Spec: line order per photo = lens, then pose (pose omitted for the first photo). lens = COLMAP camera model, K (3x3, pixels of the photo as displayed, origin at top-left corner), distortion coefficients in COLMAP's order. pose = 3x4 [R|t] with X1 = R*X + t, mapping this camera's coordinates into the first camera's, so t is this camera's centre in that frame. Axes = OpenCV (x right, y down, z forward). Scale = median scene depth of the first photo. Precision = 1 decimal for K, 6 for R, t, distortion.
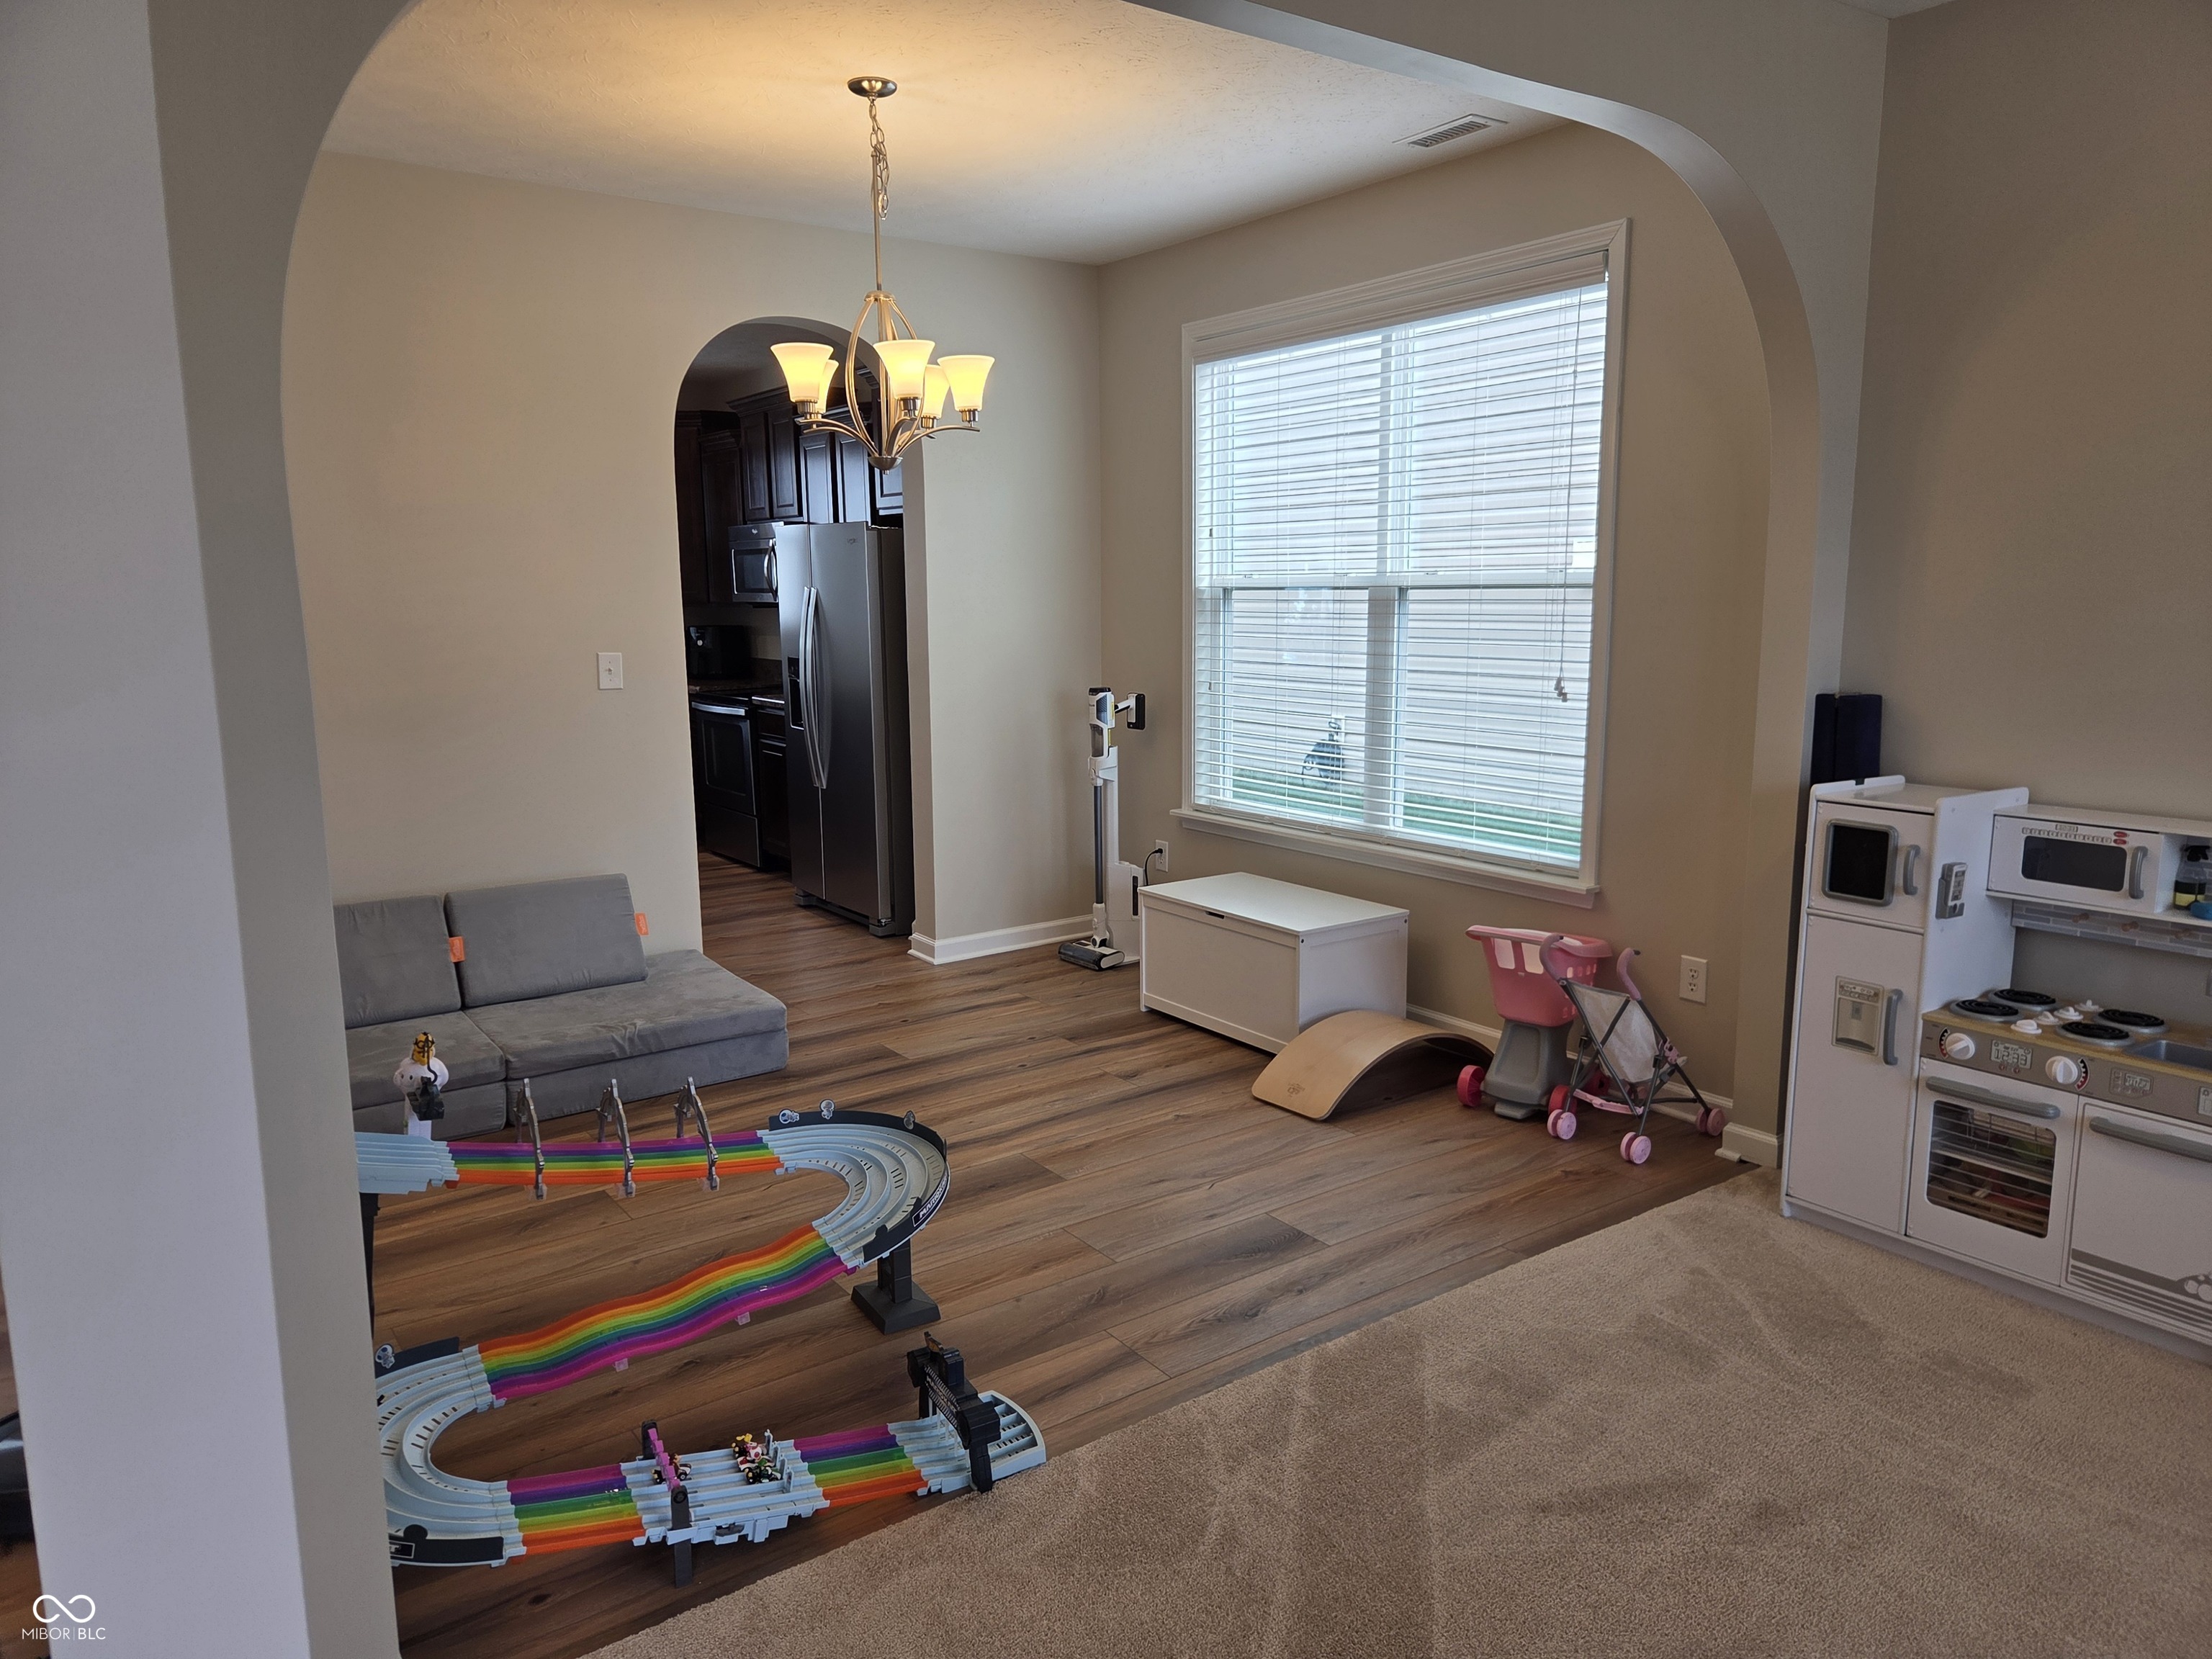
lens RADIAL K [[1490.7, 0, 1091.6], [0, 1490.7, 802.7], [0, 0, 1]] dist [0.073557, -0.057381]
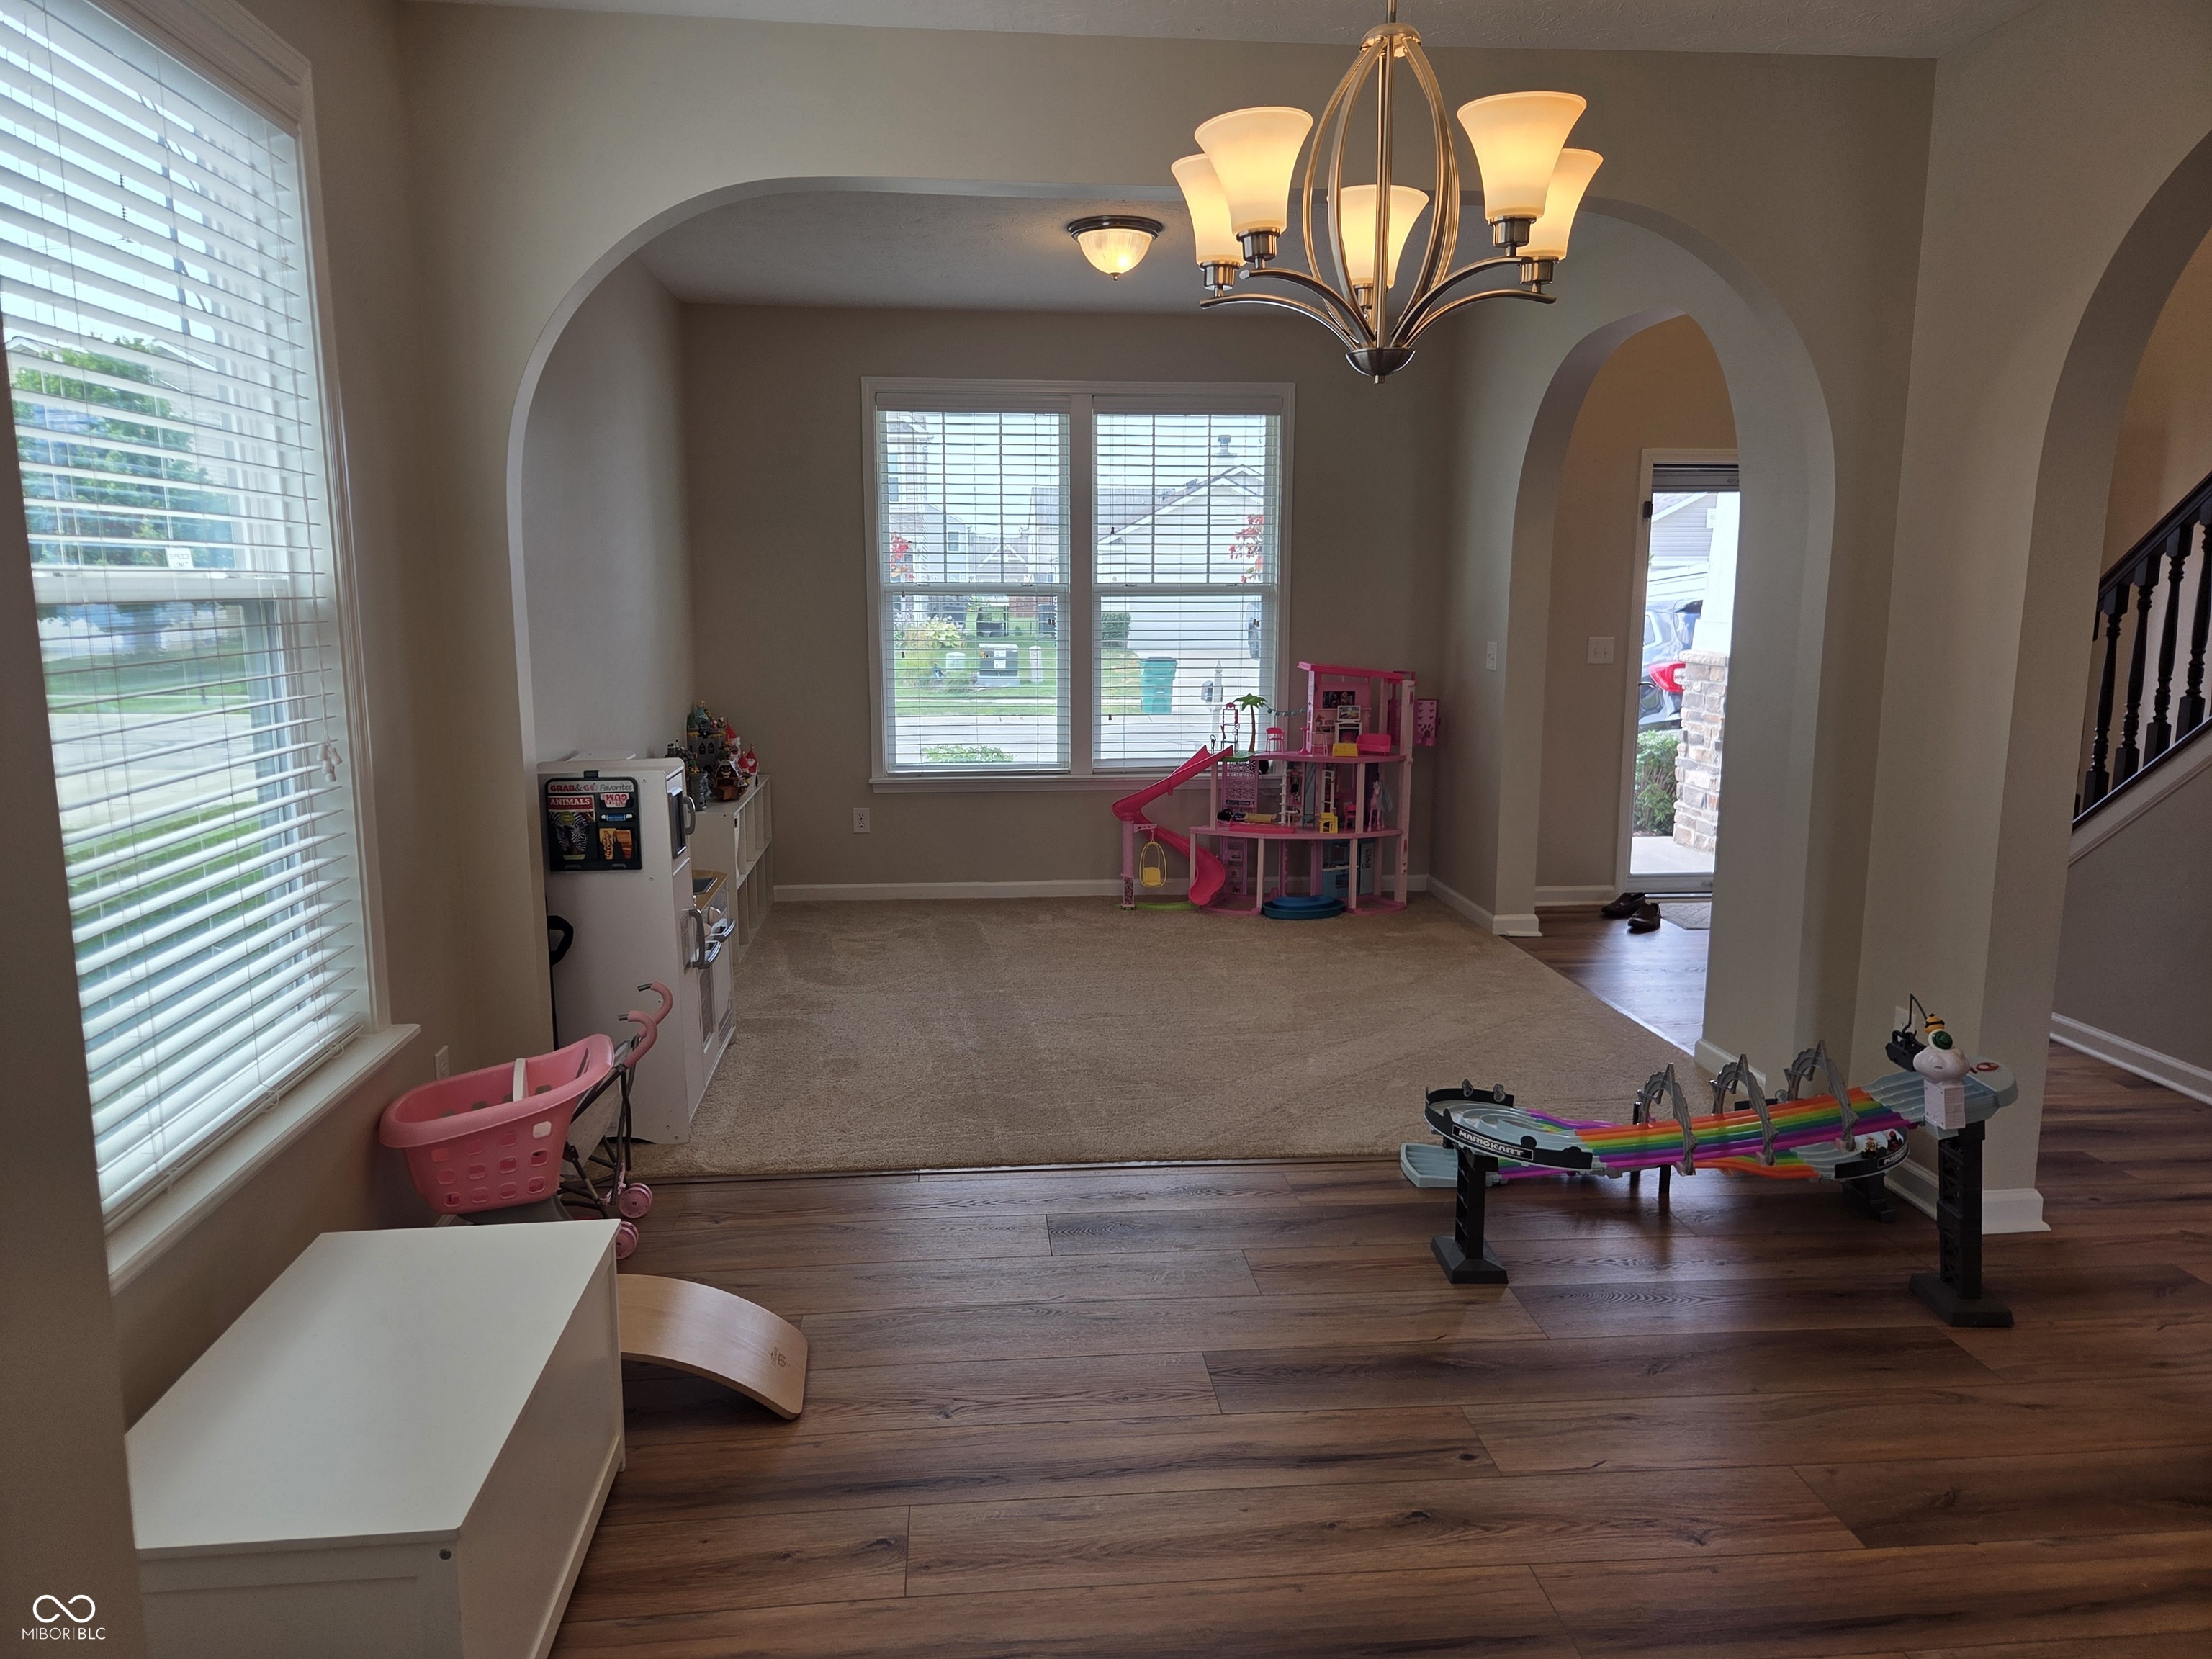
lens RADIAL K [[1490.7, 0, 1091.6], [0, 1490.7, 802.7], [0, 0, 1]] dist [0.073557, -0.057381]
pose [[-0.868138, -0.066886, 0.491795, -0.347538], [0.077717, 0.960335, 0.267799, -0.248529], [-0.490200, 0.270708, -0.828505, 1.667556]]
